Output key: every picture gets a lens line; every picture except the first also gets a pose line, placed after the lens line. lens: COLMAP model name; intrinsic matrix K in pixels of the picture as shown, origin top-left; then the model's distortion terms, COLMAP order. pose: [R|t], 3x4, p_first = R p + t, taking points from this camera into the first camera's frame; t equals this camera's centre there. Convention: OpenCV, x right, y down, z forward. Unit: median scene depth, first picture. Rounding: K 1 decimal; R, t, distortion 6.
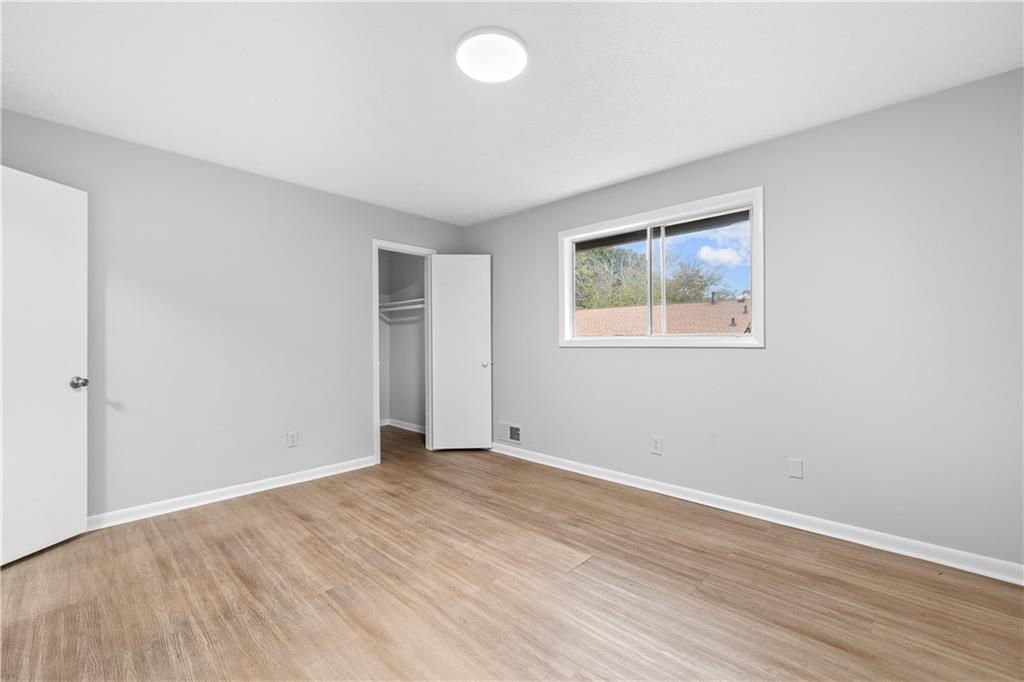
lens RADIAL K [[431.0, 0, 514.0], [0, 431.0, 341.1], [0, 0, 1]] dist [0.000190, -0.001158]
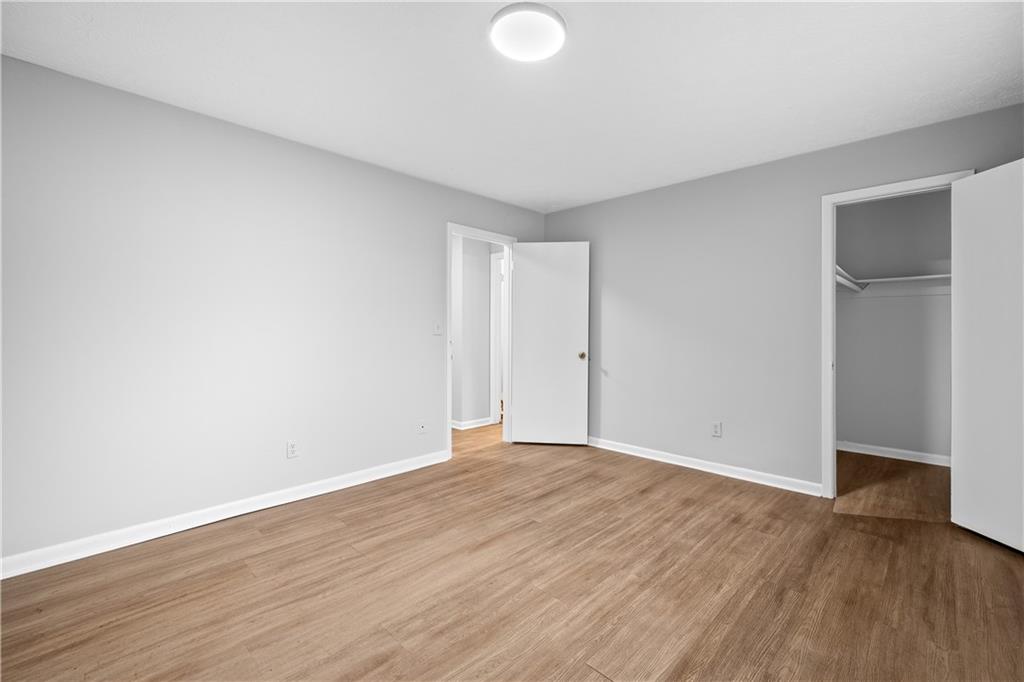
lens RADIAL K [[431.0, 0, 514.1], [0, 431.0, 334.6], [0, 0, 1]] dist [0.000190, -0.001158]
pose [[-0.020197, 0.011327, -0.999732, 0.666386], [-0.004659, 0.999924, 0.011423, -0.003578], [0.999785, 0.004889, -0.020143, 0.727462]]
